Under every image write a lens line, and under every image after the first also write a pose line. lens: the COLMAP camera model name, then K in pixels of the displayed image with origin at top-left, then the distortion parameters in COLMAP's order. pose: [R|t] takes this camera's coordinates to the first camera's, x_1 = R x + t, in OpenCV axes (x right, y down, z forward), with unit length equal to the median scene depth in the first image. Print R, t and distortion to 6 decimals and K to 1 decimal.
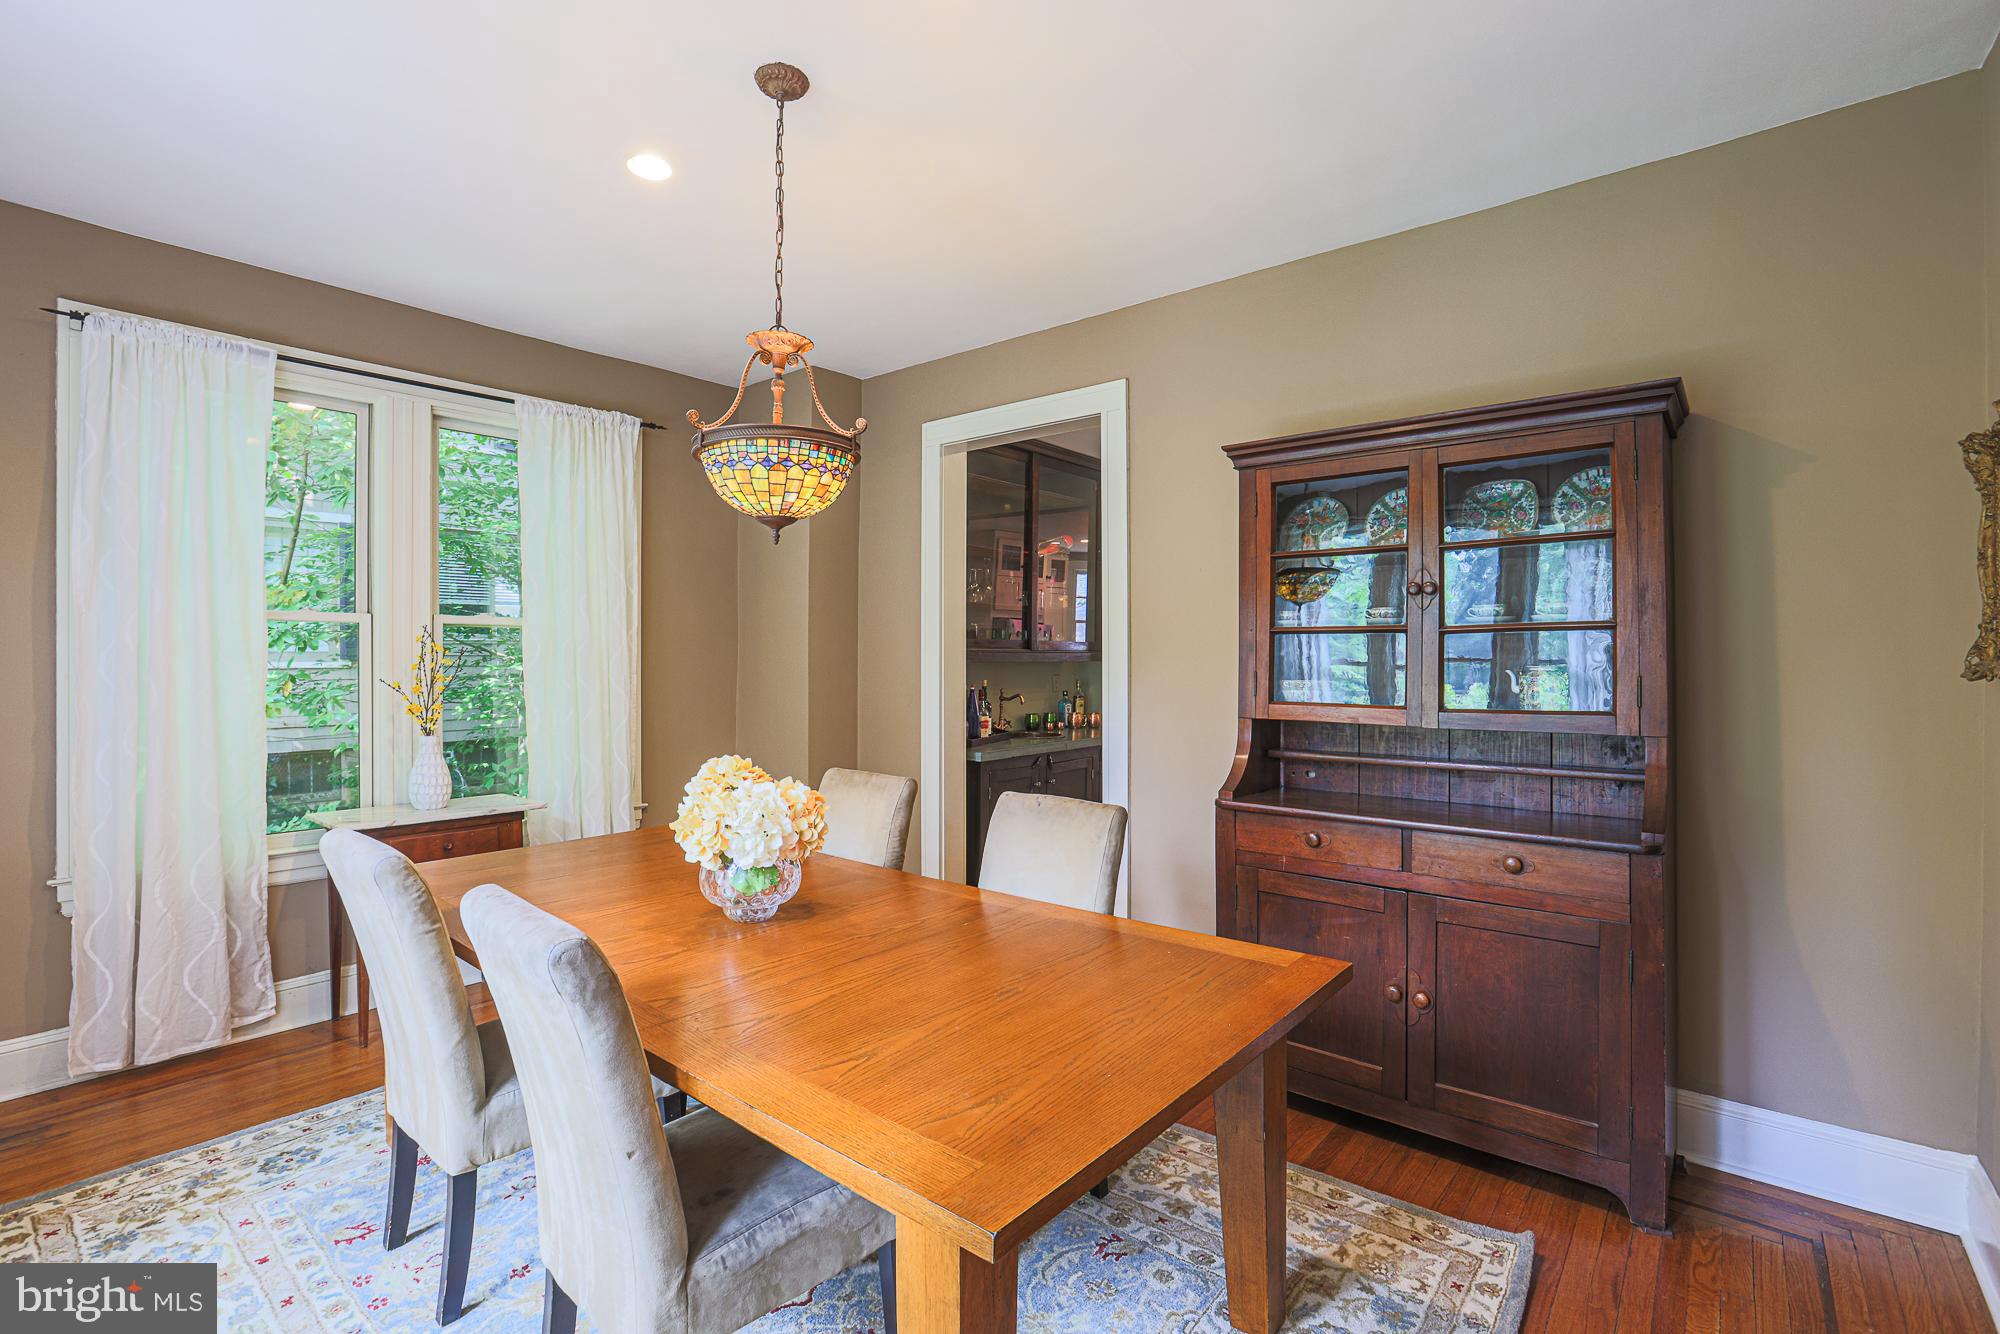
lens RADIAL K [[912.2, 0, 999.5], [0, 912.2, 672.2], [0, 0, 1]] dist [-0.024053, 0.005031]
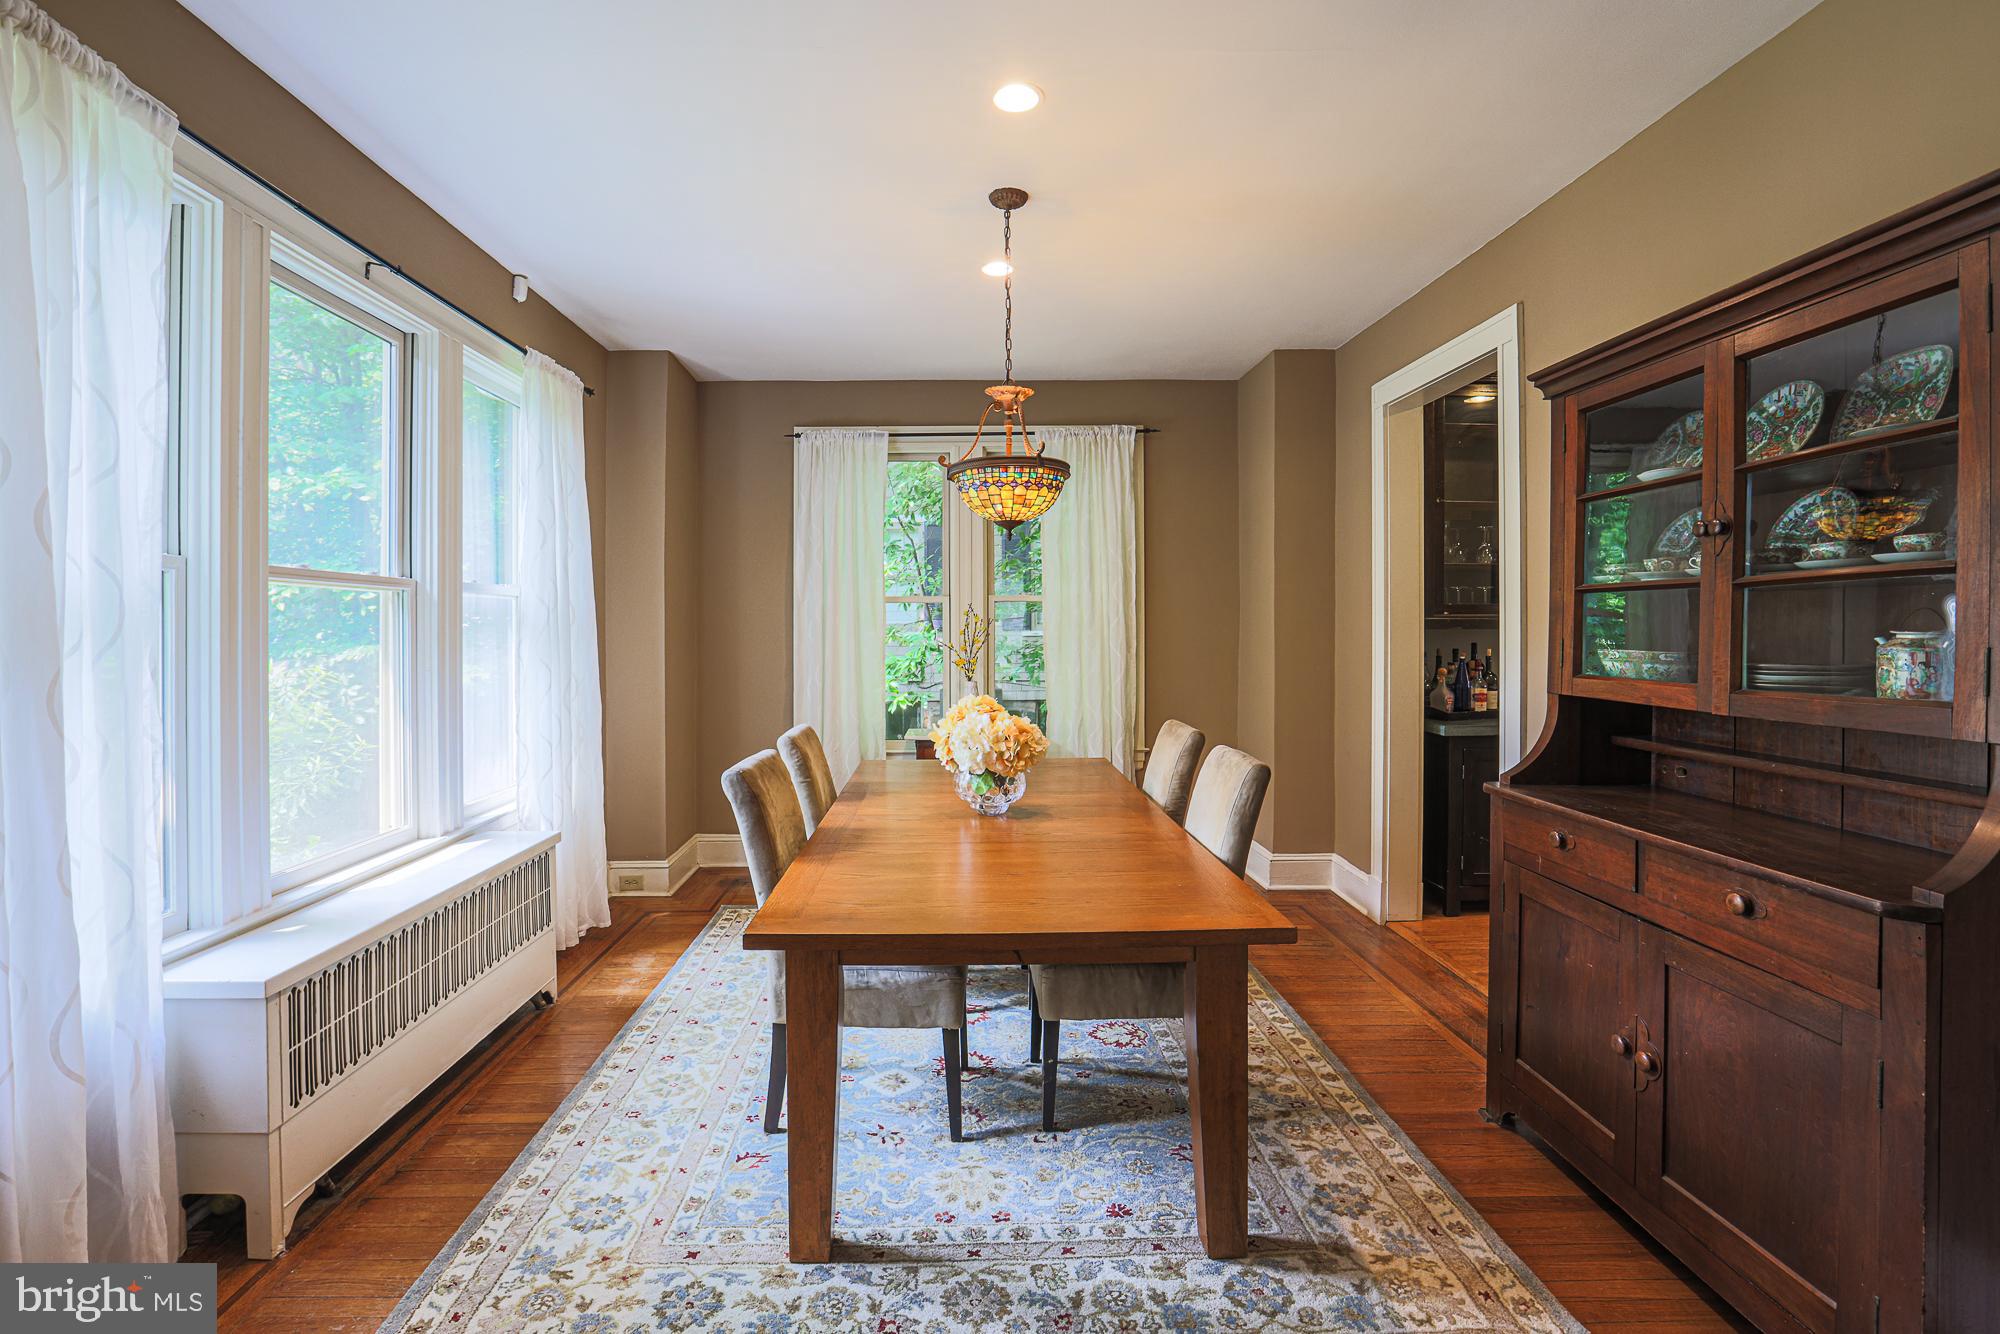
lens RADIAL K [[912.2, 0, 965.3], [0, 912.2, 648.2], [0, 0, 1]] dist [-0.024053, 0.005031]
pose [[0.656336, 0.017524, -0.754266, 0.835743], [-0.011245, 0.999846, 0.013444, 0.004766], [0.754385, -0.000342, 0.656432, 0.067549]]
